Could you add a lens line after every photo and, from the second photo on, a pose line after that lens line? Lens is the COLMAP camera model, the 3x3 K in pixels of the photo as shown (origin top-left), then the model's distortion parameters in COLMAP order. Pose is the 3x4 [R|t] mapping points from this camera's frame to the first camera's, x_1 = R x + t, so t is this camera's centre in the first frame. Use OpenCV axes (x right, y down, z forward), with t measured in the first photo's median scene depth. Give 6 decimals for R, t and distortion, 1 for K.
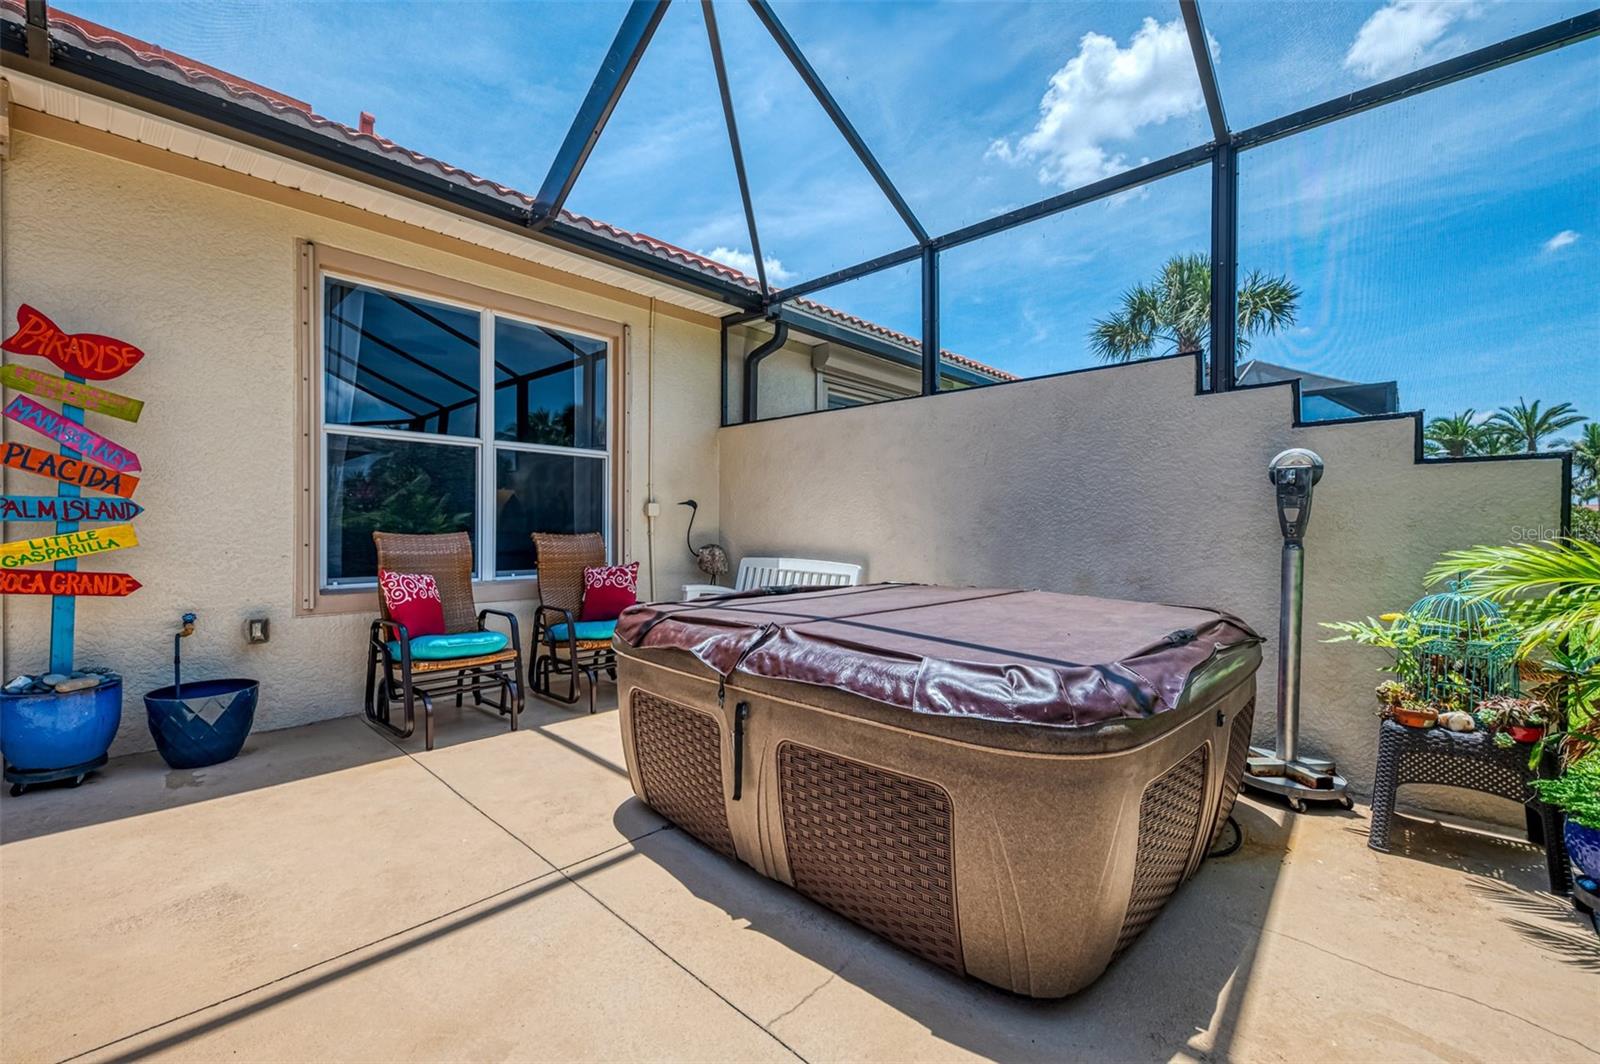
lens RADIAL K [[661.6, 0, 800.0], [0, 661.6, 532.0], [0, 0, 1]] dist [-0.000910, 0.000036]
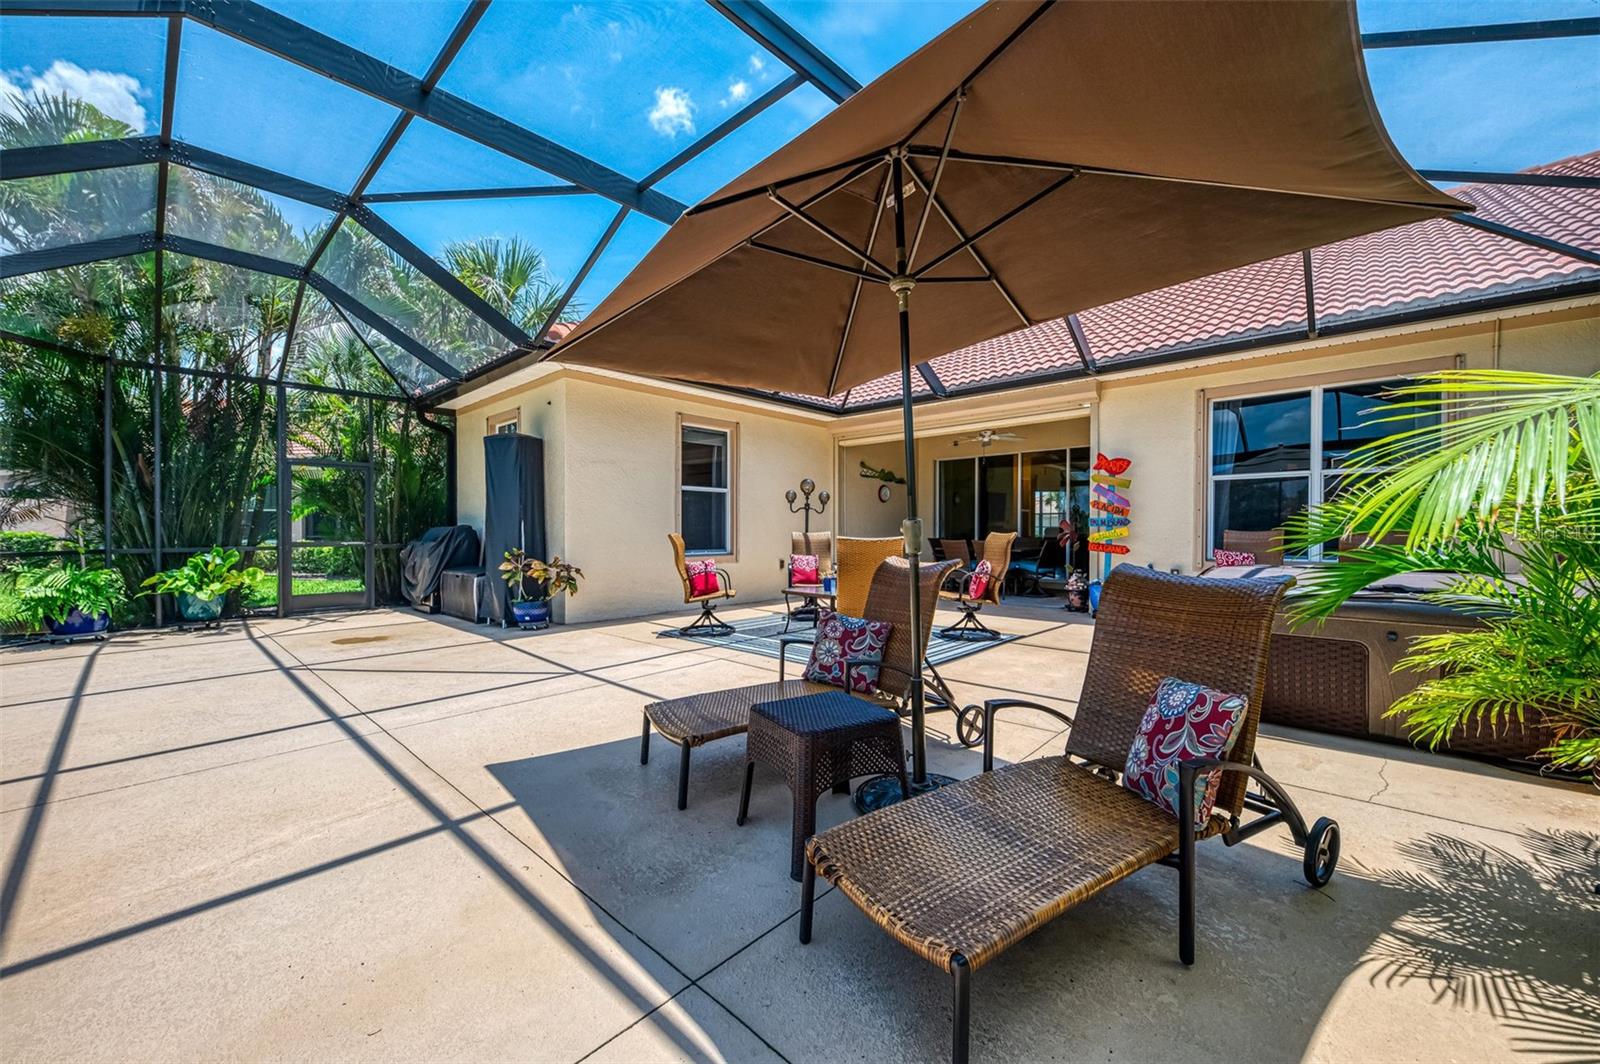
lens RADIAL K [[615.4, 0, 796.8], [0, 615.4, 543.9], [0, 0, 1]] dist [0.018111, -0.011042]
pose [[0.003178, 0.013348, -0.999906, 0.974922], [0.000557, 0.999911, 0.013350, 0.013480], [0.999995, -0.000599, 0.003170, -0.216668]]
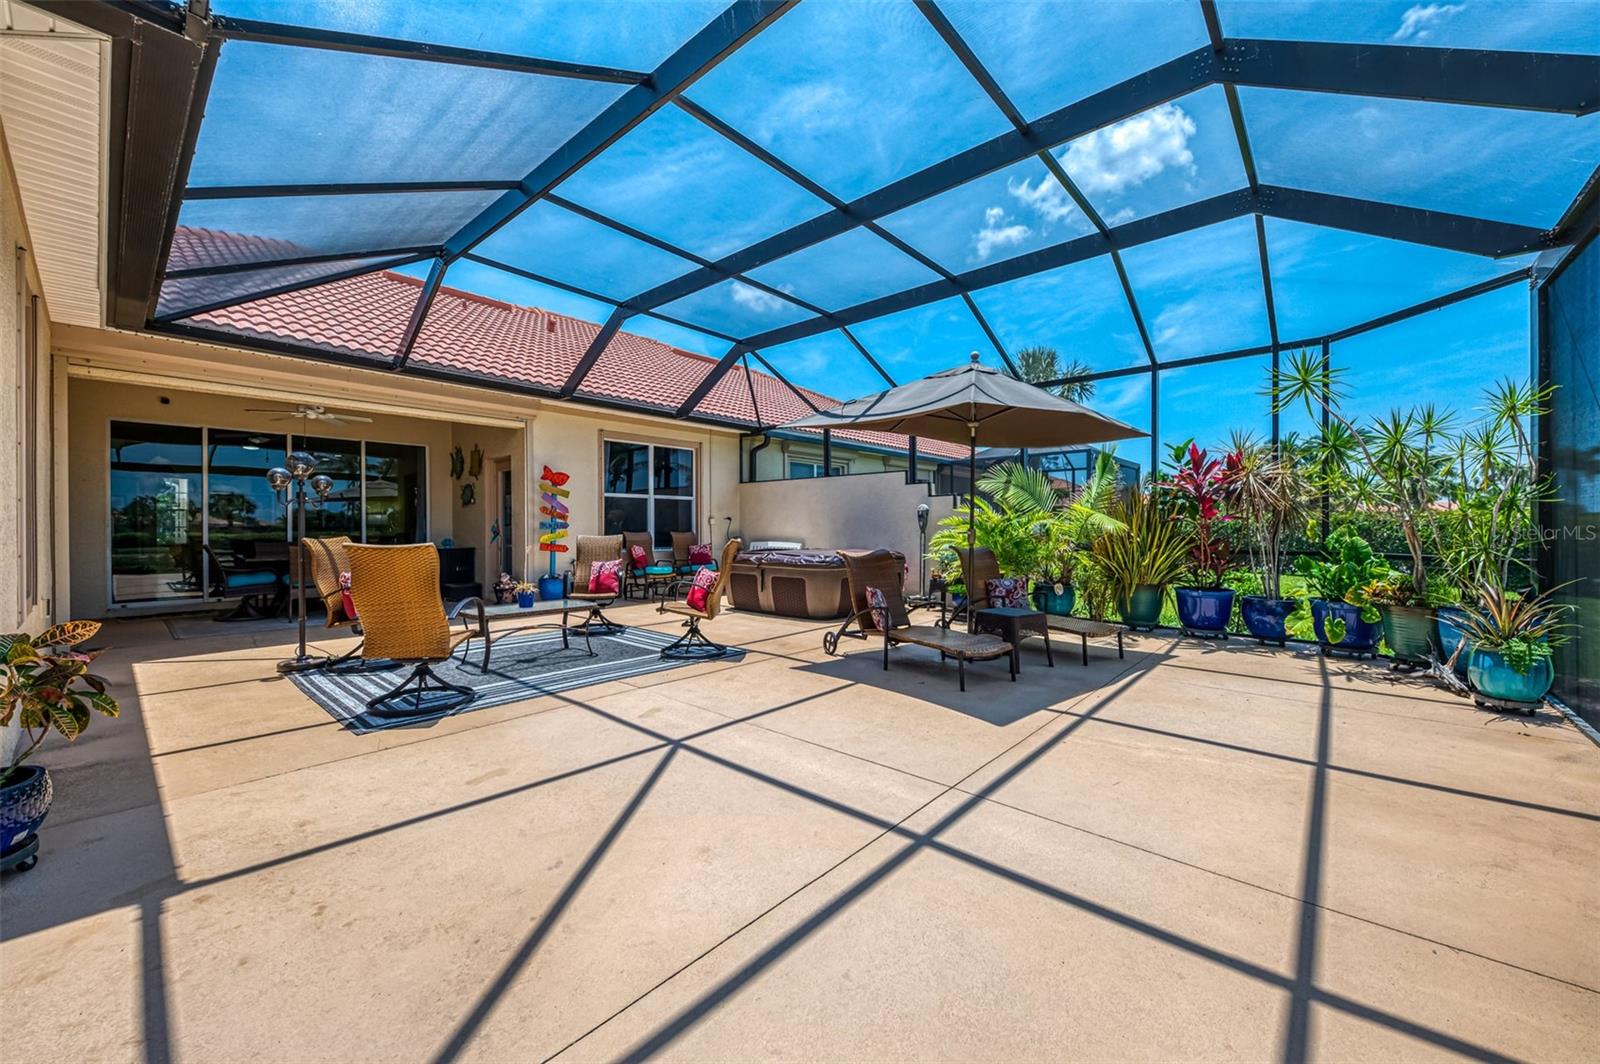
lens RADIAL K [[612.7, 0, 800.0], [0, 612.7, 532.0], [0, 0, 1]] dist [-0.039646, -0.000063]
pose [[0.999372, -0.009944, 0.034000, 0.011418], [0.009933, 0.999951, 0.000481, 0.005746], [-0.034003, -0.000143, 0.999422, -1.345455]]
